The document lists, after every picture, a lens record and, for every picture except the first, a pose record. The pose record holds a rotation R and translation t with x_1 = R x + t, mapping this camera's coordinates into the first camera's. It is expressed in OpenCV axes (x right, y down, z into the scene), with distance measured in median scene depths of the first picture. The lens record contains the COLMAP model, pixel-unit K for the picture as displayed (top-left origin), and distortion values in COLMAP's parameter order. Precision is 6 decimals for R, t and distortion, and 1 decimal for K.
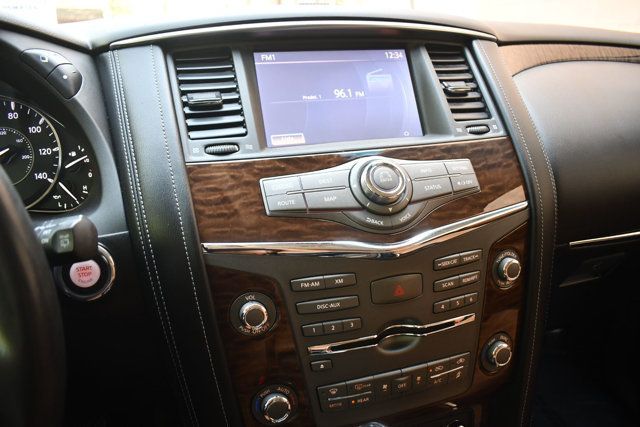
lens RADIAL K [[488.4, 0, 320.0], [0, 488.4, 213.5], [0, 0, 1]] dist [-0.099577, 0.011029]
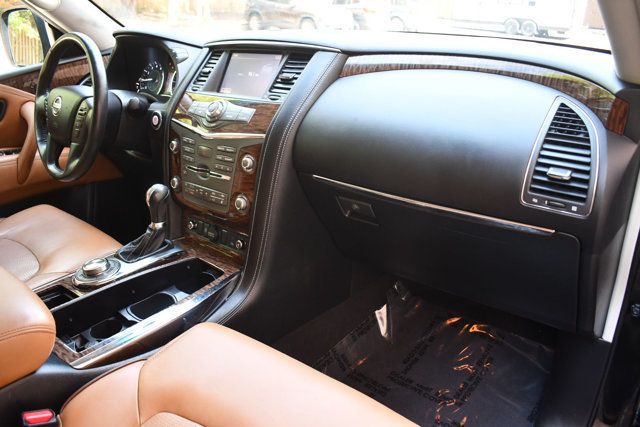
lens RADIAL K [[432.1, 0, 320.0], [0, 432.1, 213.5], [0, 0, 1]] dist [-0.069525, 0.000649]
pose [[0.566199, 0.332482, -0.754237, 2.073454], [-0.290873, 0.936765, 0.194588, -0.136047], [0.771240, 0.109211, 0.627106, 0.108490]]
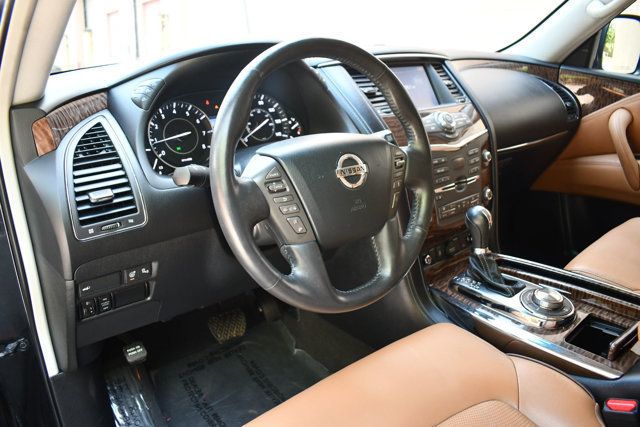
lens RADIAL K [[488.4, 0, 320.0], [0, 488.4, 213.5], [0, 0, 1]] dist [-0.099577, 0.011029]
pose [[0.923173, -0.133467, 0.360469, -1.289962], [0.142455, 0.989800, 0.001651, 0.277282], [-0.357013, 0.049827, 0.932770, -0.931461]]
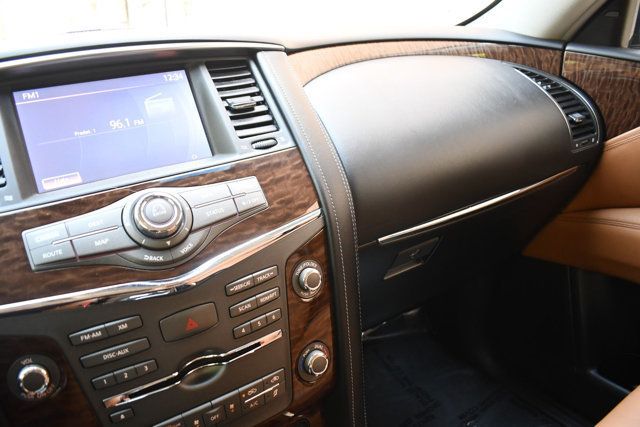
lens RADIAL K [[488.4, 0, 320.0], [0, 488.4, 213.5], [0, 0, 1]] dist [-0.099577, 0.011029]
pose [[0.961657, -0.144465, 0.233122, 0.199156], [0.144897, 0.989327, 0.015365, -0.034042], [-0.232853, 0.019003, 0.972326, -0.000832]]
